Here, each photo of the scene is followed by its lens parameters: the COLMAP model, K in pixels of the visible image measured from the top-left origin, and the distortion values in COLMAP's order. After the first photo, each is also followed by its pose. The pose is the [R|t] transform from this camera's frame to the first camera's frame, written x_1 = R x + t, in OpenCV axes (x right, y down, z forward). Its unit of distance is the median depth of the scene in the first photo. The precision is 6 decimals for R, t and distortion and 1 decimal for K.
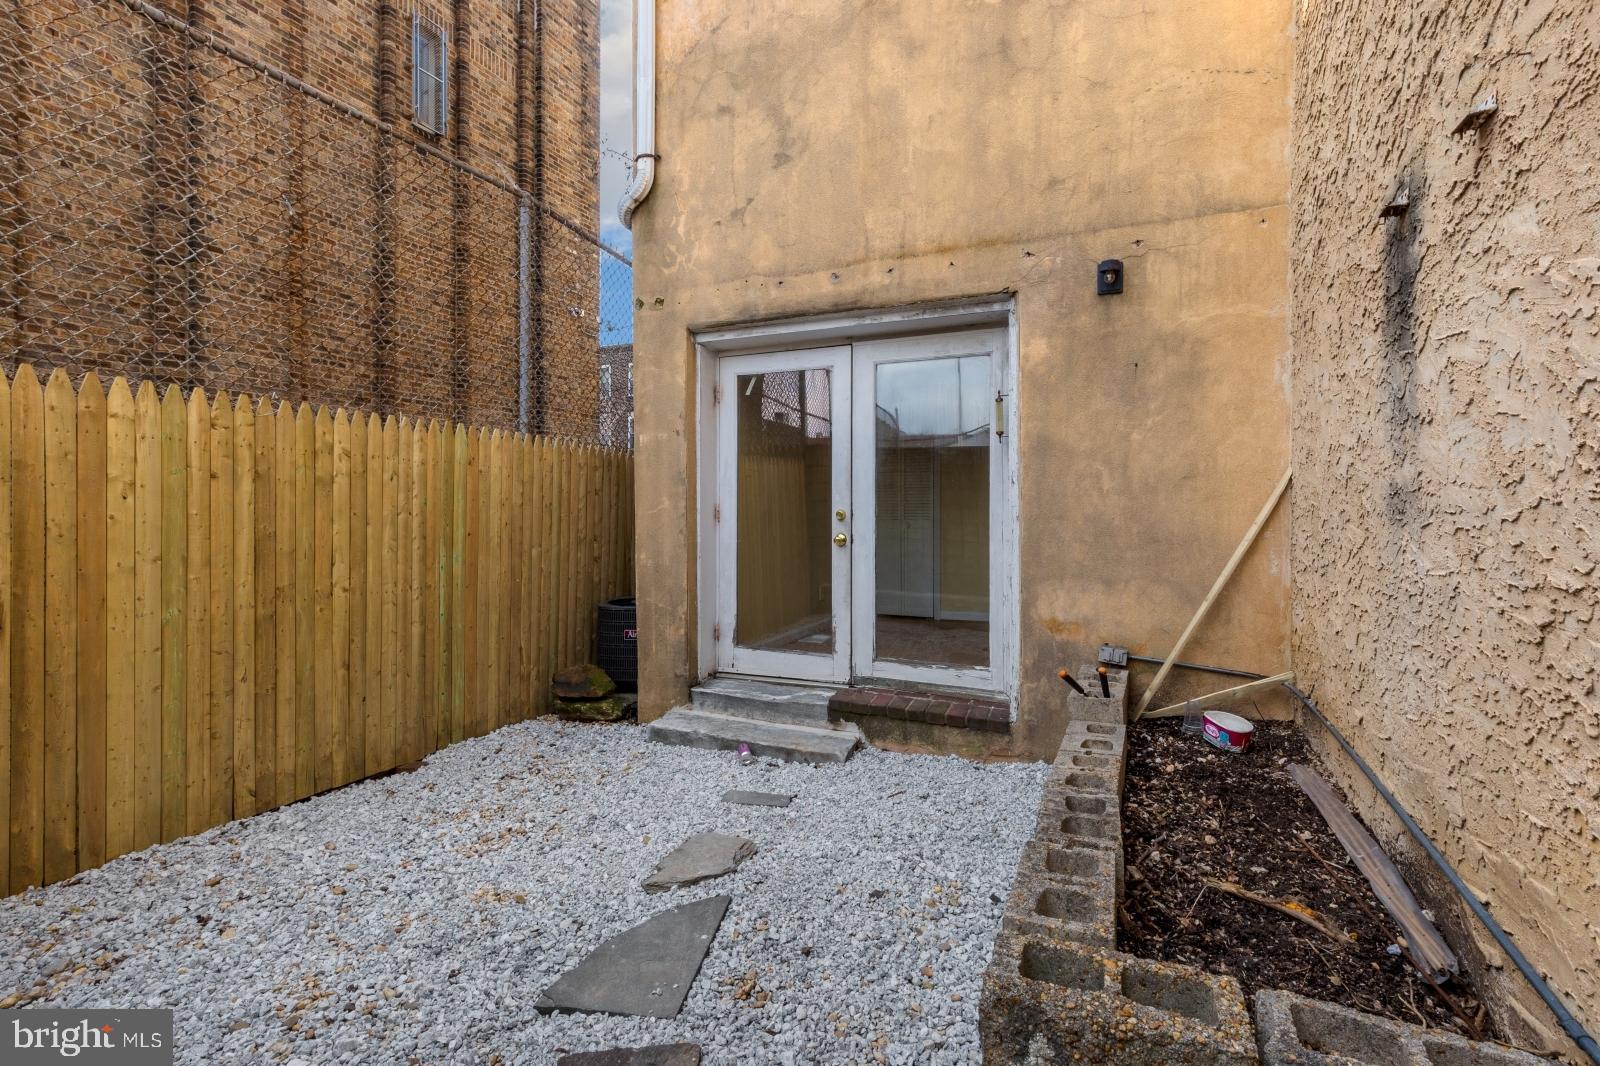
lens RADIAL K [[734.0, 0, 802.5], [0, 734.0, 515.1], [0, 0, 1]] dist [-0.001169, 0.000032]
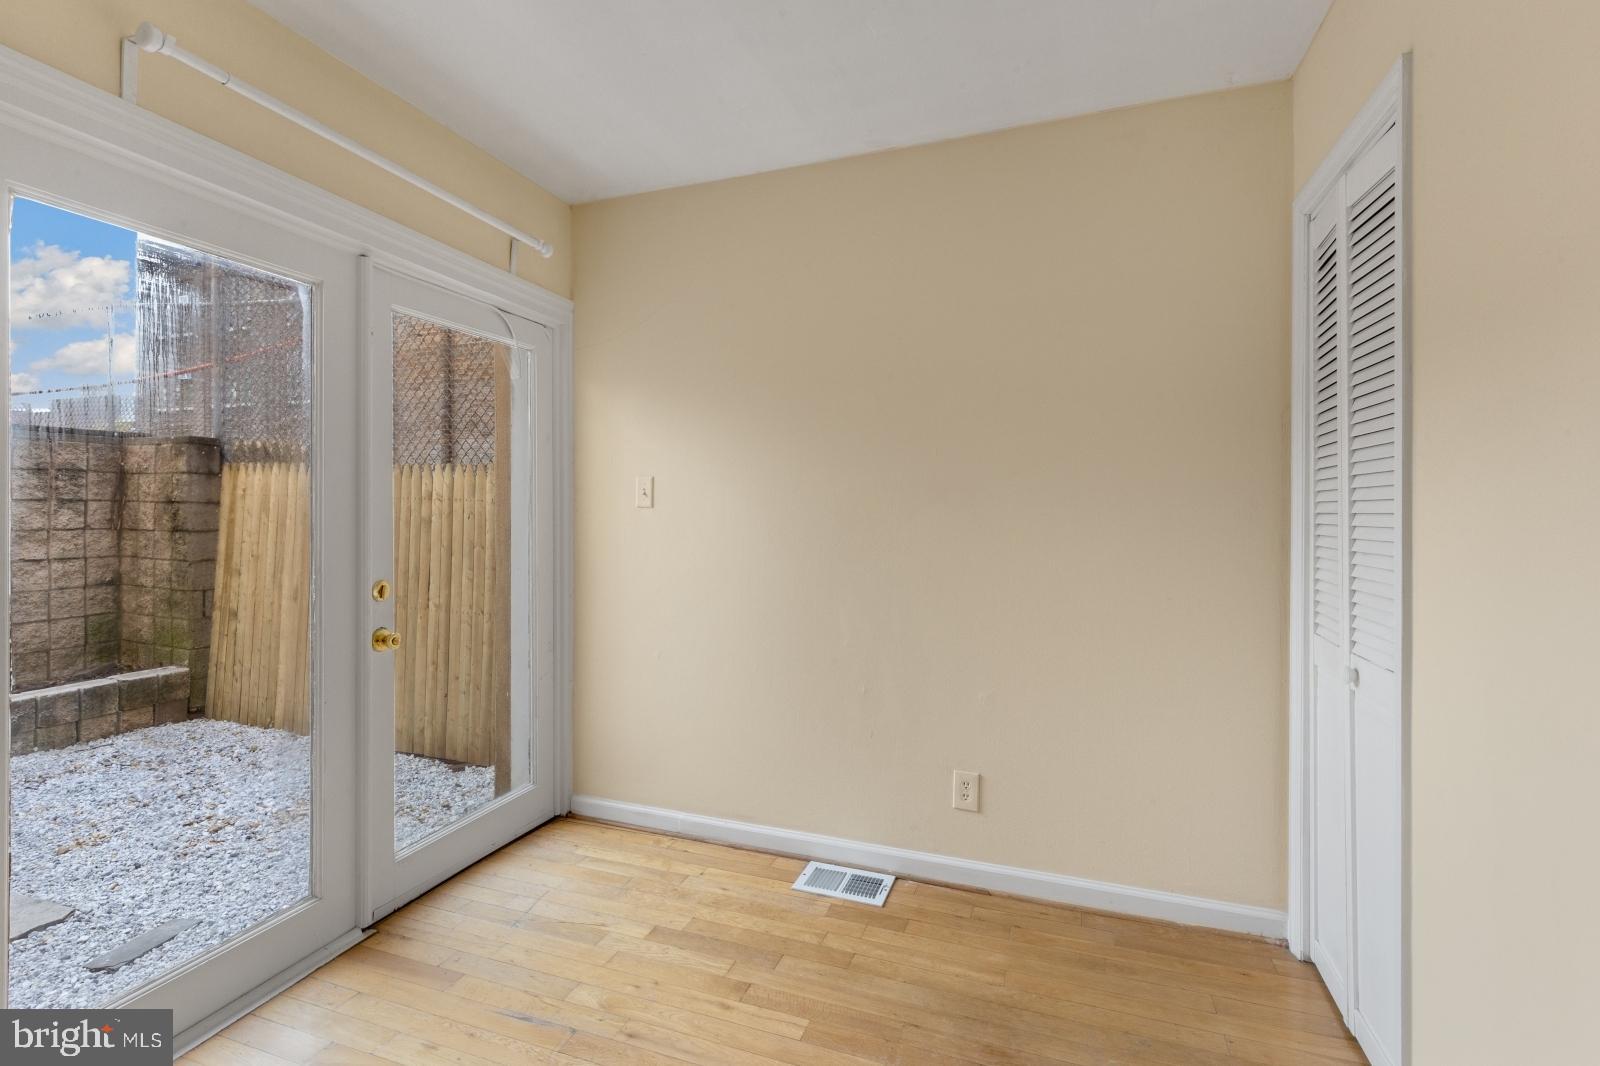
lens RADIAL K [[742.5, 0, 779.4], [0, 742.5, 507.1], [0, 0, 1]] dist [0.003161, -0.000380]
pose [[0.080363, -0.006607, -0.996744, 0.852648], [-0.018937, 0.999787, -0.008154, -0.082851], [0.996586, 0.019531, 0.080221, 1.770269]]
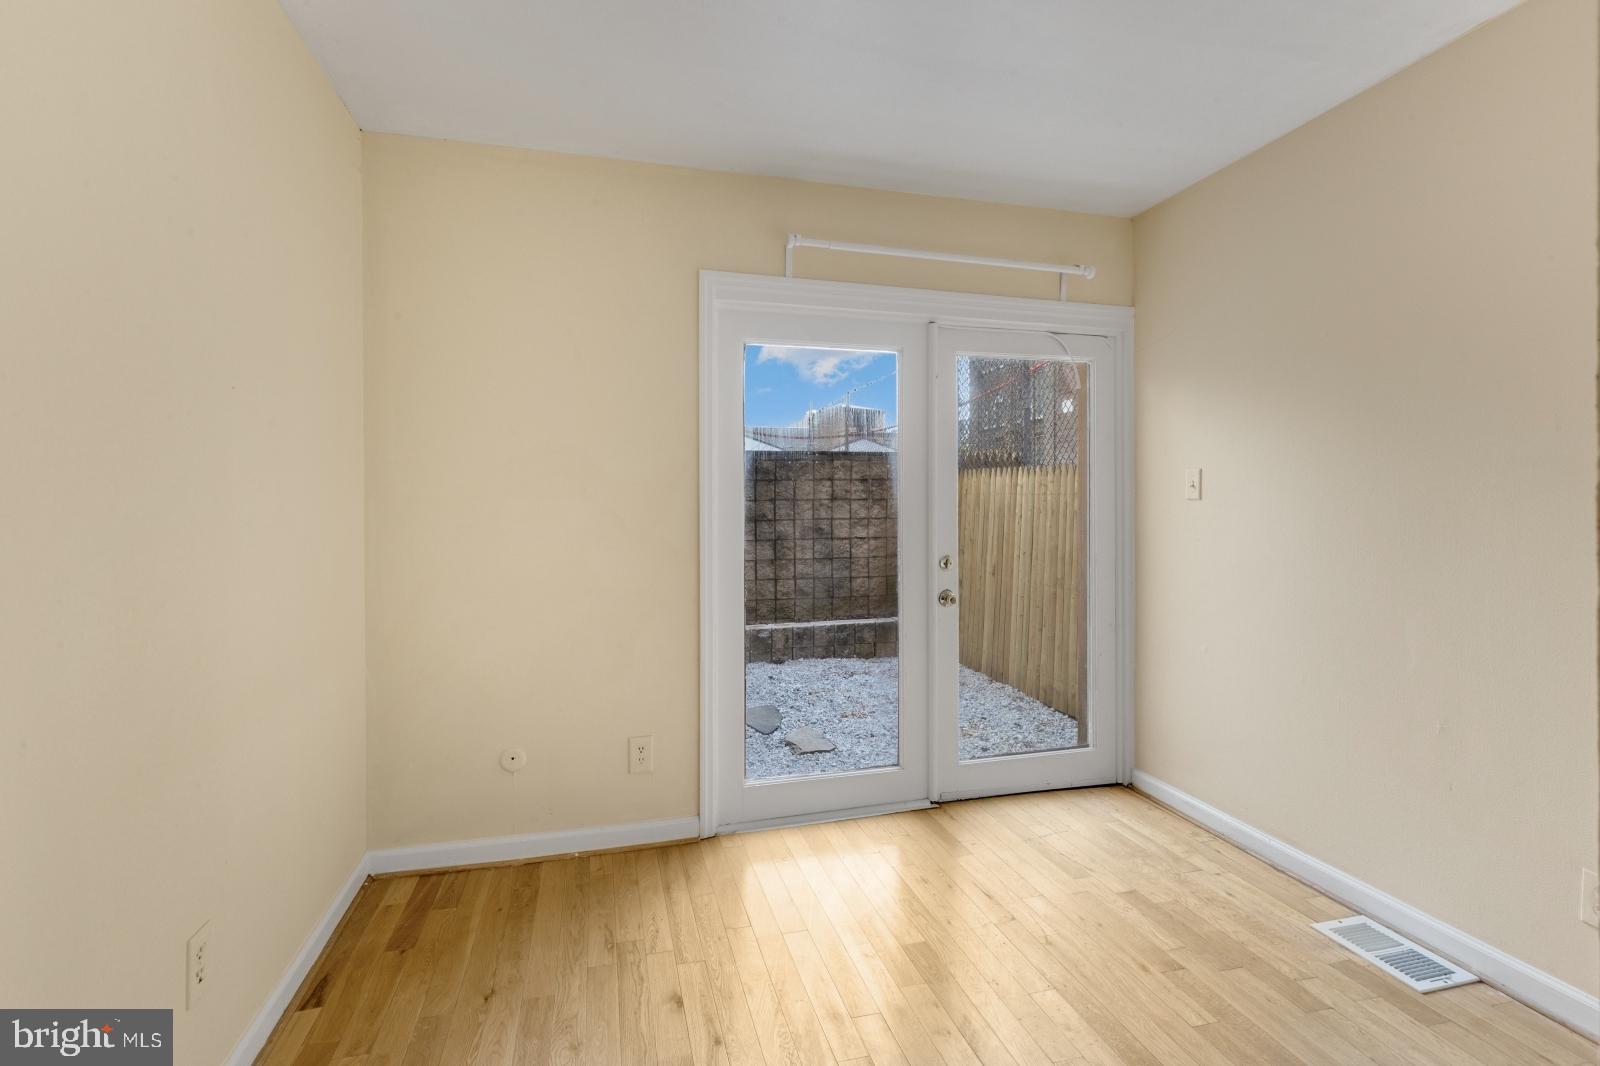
lens RADIAL K [[731.3, 0, 800.6], [0, 731.3, 501.4], [0, 0, 1]] dist [-0.002372, -0.000682]
pose [[-0.763257, -0.003709, -0.646084, 0.879042], [-0.009224, 0.999944, 0.005157, -0.084879], [0.646029, 0.009896, -0.763248, 2.064678]]
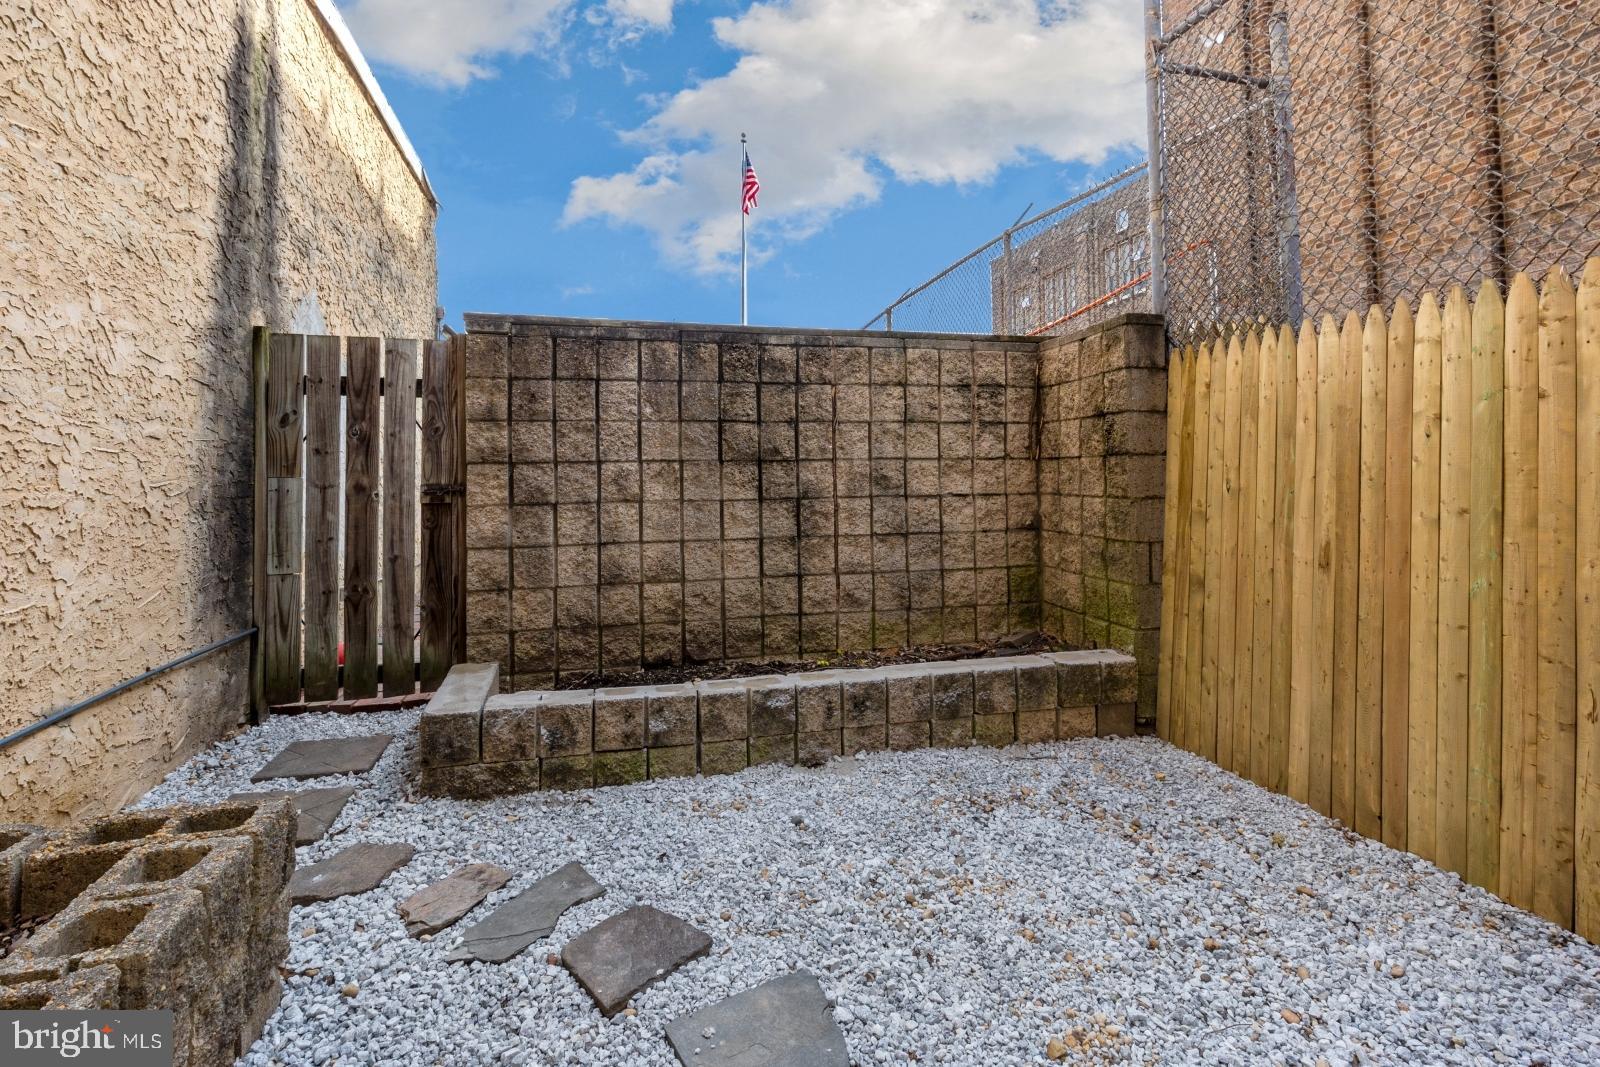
lens RADIAL K [[755.5, 0, 793.4], [0, 755.5, 491.4], [0, 0, 1]] dist [0.003600, -0.000083]
pose [[-0.777292, 0.010287, -0.629055, 0.175611], [-0.001285, 0.999838, 0.017938, 0.023564], [0.629138, 0.014752, -0.777153, 1.133986]]
